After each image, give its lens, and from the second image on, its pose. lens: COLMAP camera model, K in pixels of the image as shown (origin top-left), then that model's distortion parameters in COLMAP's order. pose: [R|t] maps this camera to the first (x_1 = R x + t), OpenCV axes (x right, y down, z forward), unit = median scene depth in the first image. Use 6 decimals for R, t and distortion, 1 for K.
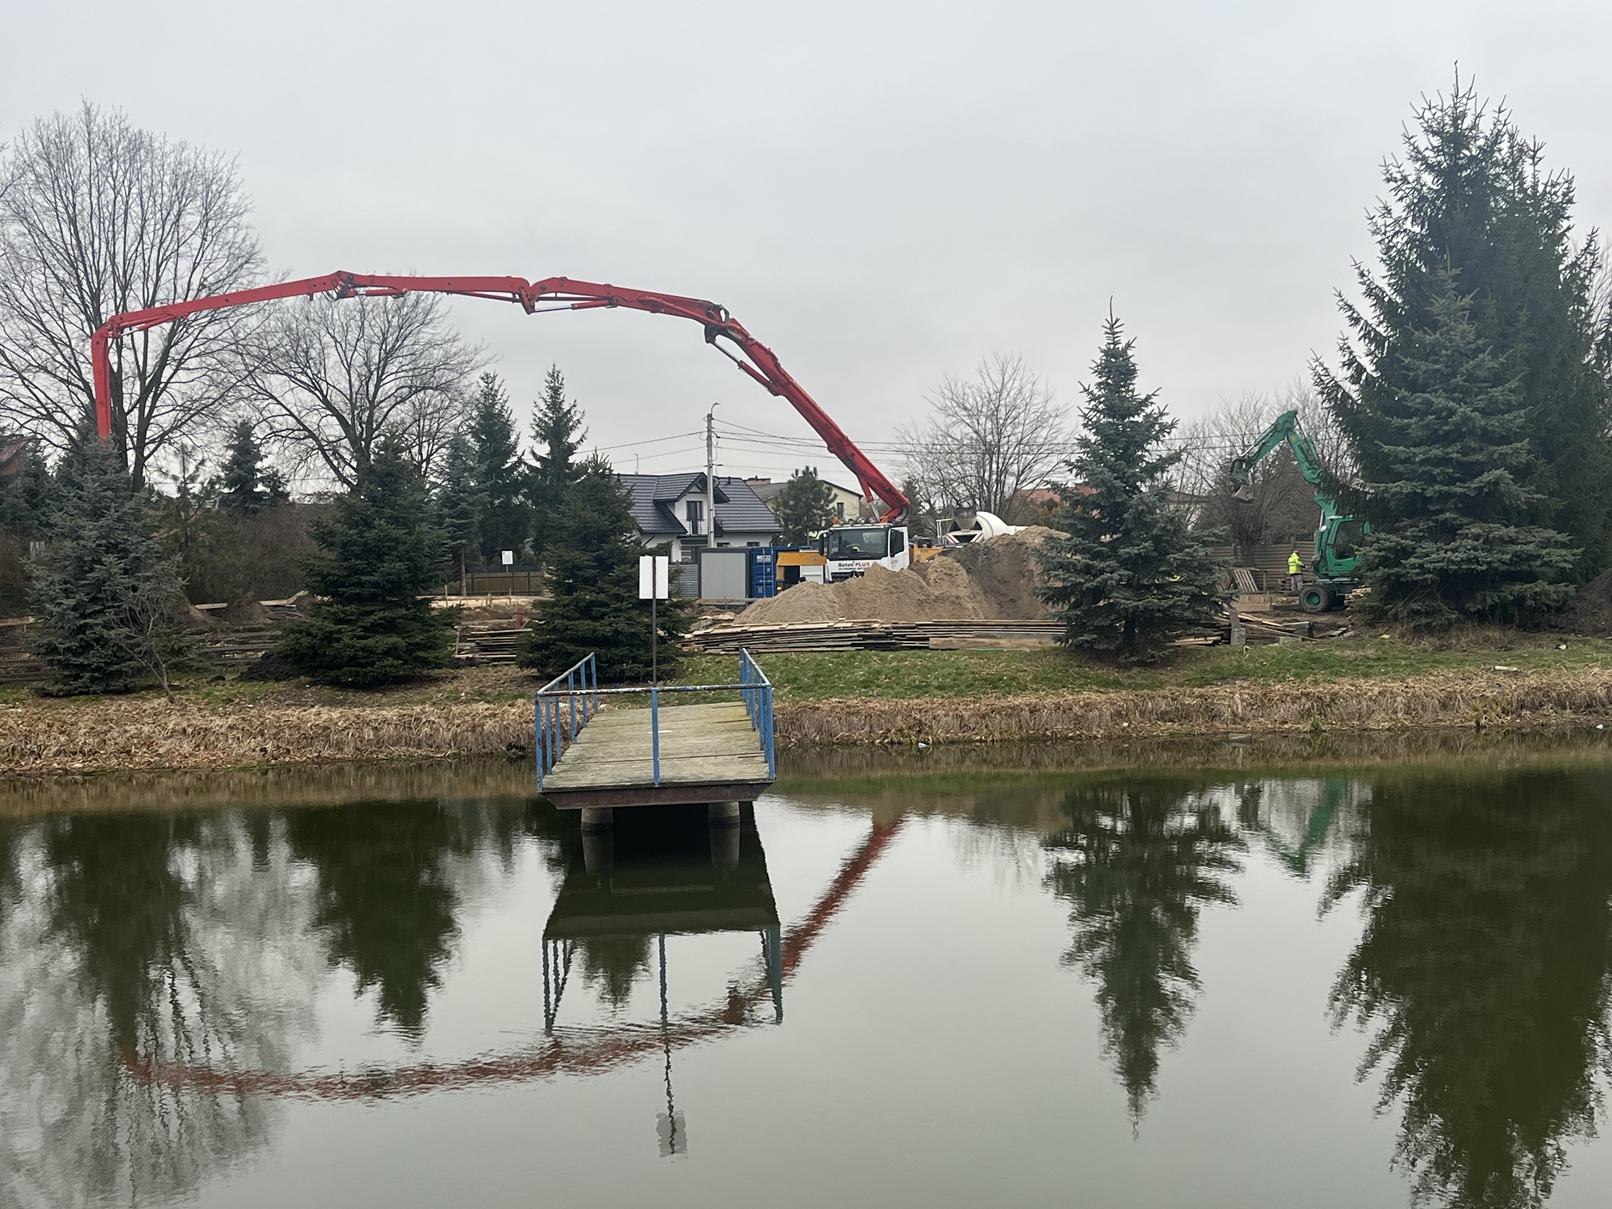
lens RADIAL K [[1826.4, 0, 806.0], [0, 1826.4, 604.5], [0, 0, 1]] dist [0.001466, -0.000957]
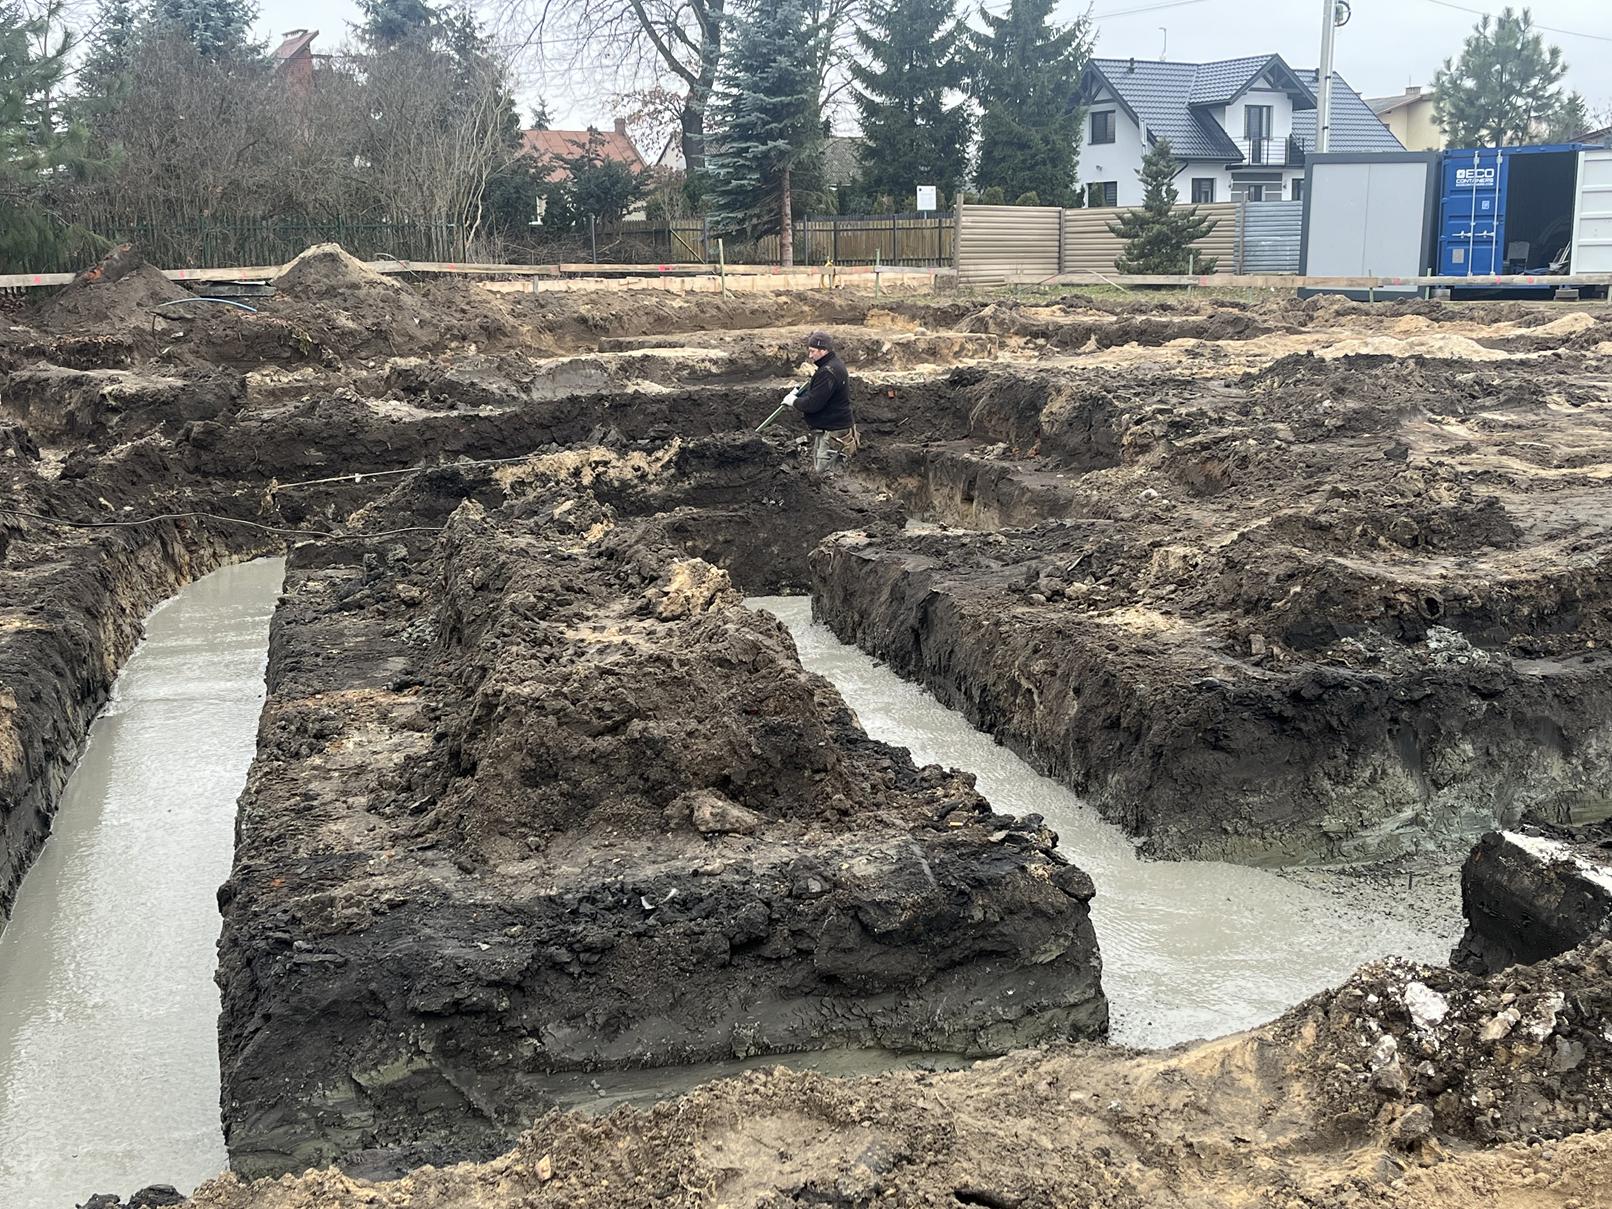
lens RADIAL K [[1774.4, 0, 806.0], [0, 1774.4, 604.5], [0, 0, 1]] dist [0.087374, 0.000822]
pose [[0.961612, 0.063569, -0.266947, -0.040145], [-0.014057, 0.982931, 0.183434, -0.002291], [0.274051, -0.172640, 0.946093, 0.416380]]
